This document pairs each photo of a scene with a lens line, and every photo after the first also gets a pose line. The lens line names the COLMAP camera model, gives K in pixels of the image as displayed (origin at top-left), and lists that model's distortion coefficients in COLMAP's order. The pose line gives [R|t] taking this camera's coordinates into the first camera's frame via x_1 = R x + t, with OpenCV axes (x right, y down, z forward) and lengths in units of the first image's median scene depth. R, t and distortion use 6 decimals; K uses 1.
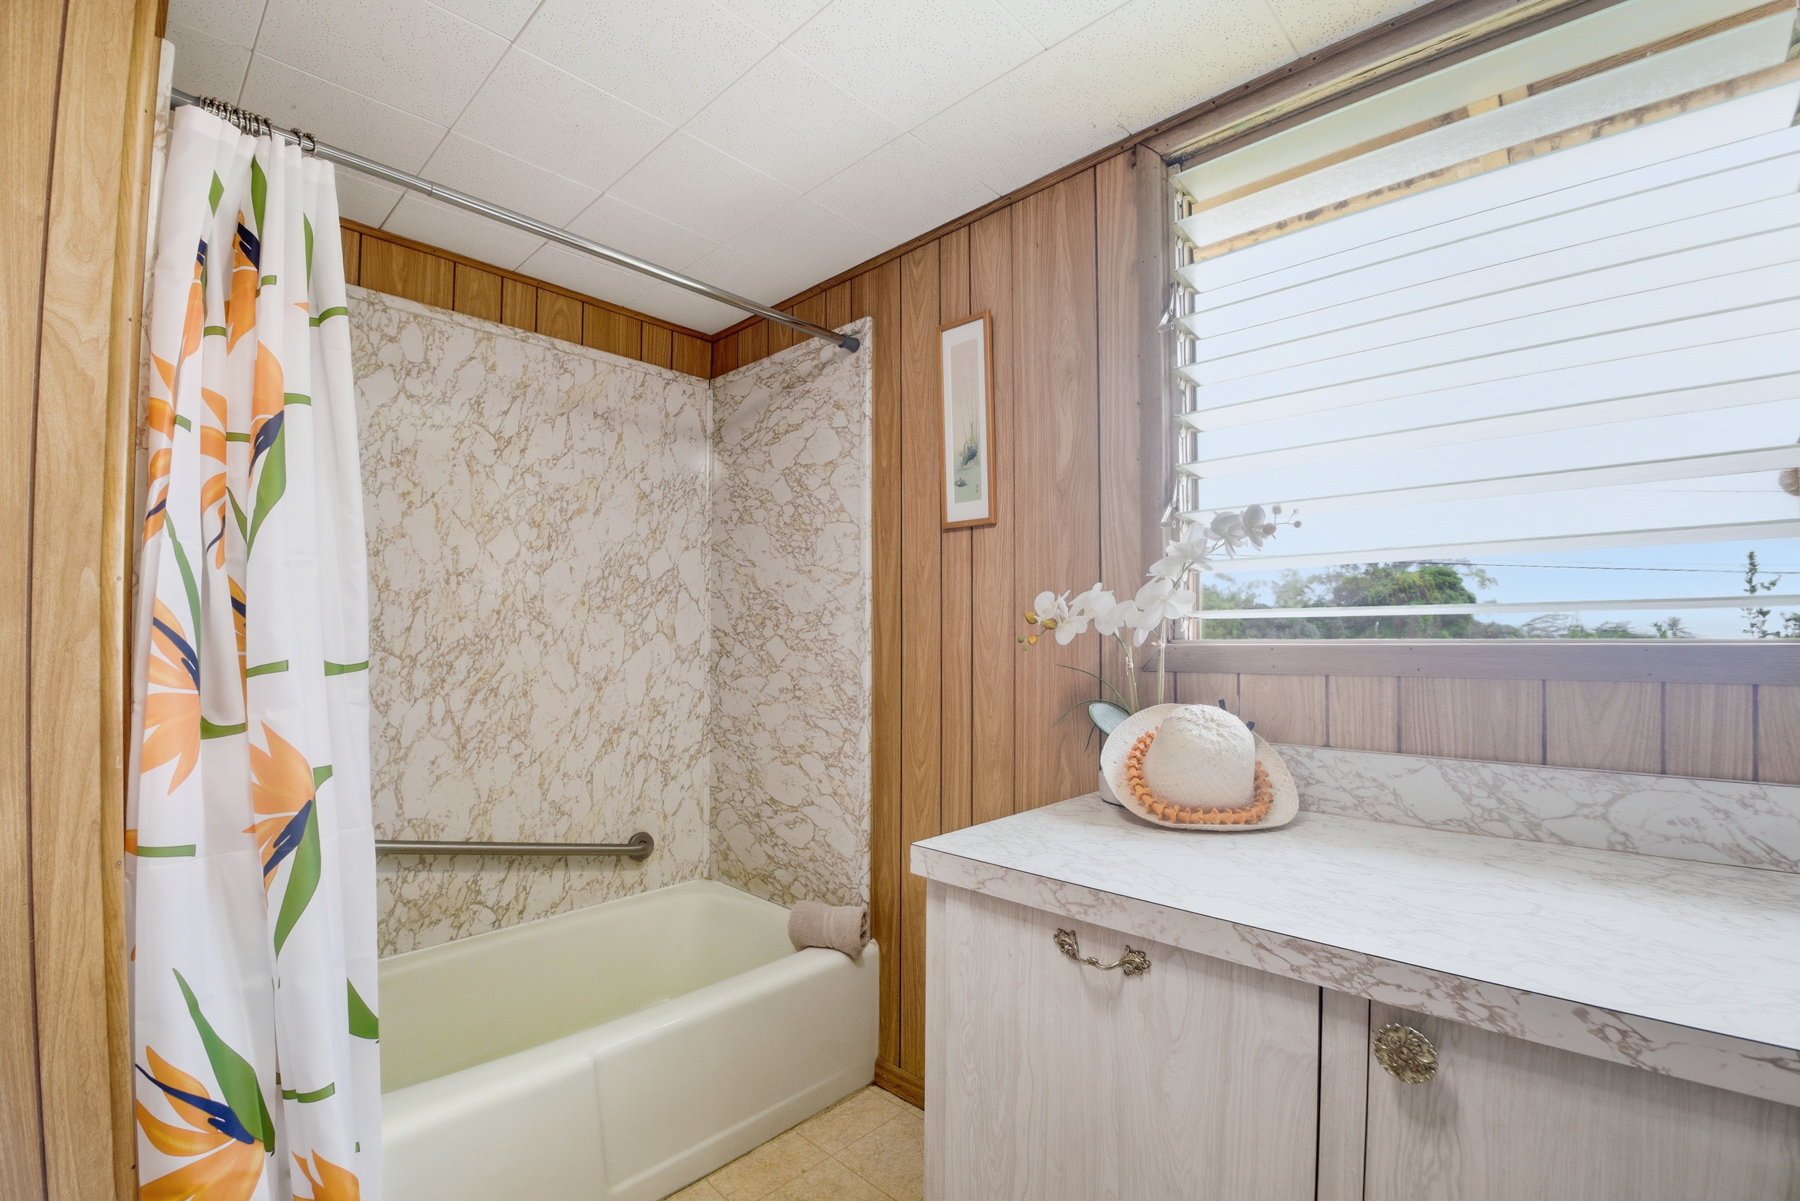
lens RADIAL K [[783.4, 0, 904.4], [0, 783.4, 622.9], [0, 0, 1]] dist [-0.001531, -0.000085]
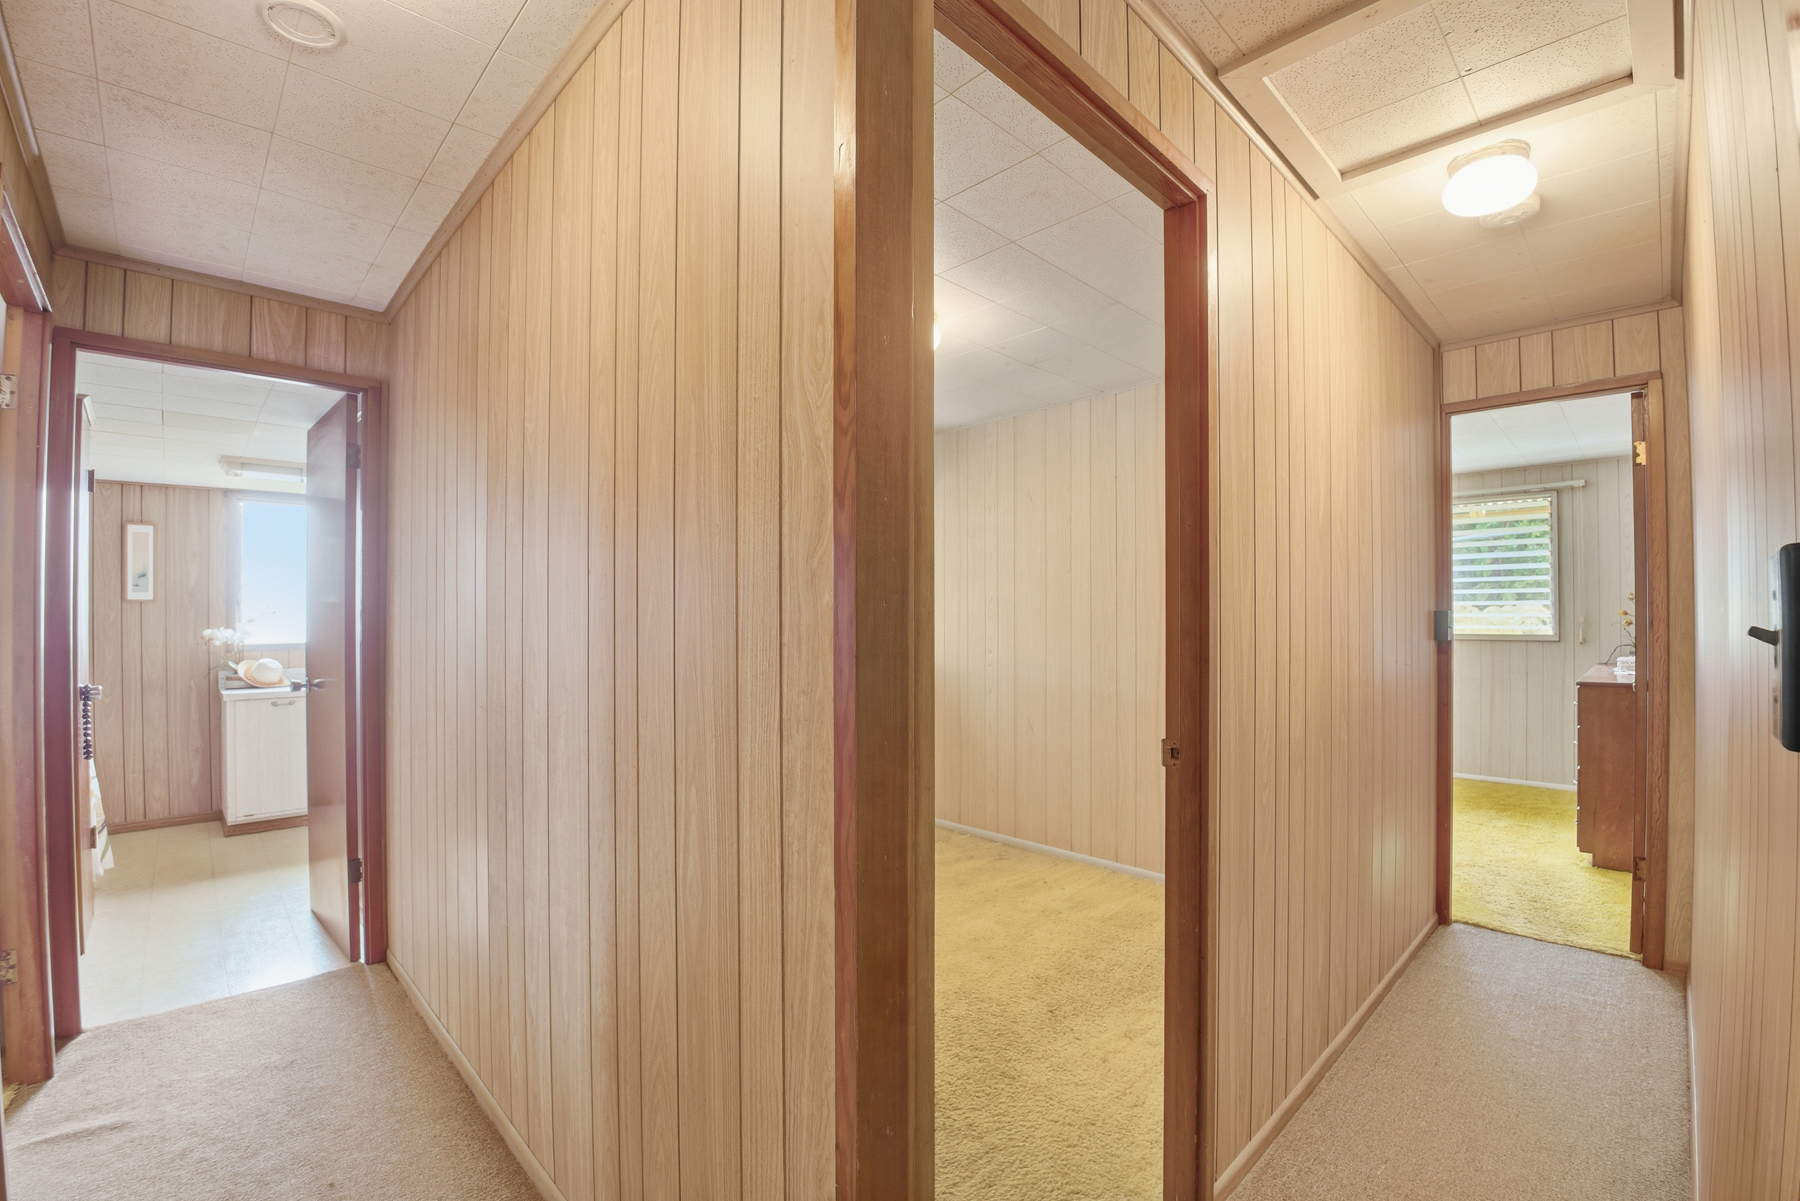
lens RADIAL K [[783.4, 0, 904.4], [0, 783.4, 622.9], [0, 0, 1]] dist [-0.001531, -0.000085]
pose [[0.026711, 0.002575, 0.999640, -2.533886], [-0.014636, 0.999891, -0.002184, -0.085409], [-0.999536, -0.014572, 0.026746, -1.682038]]
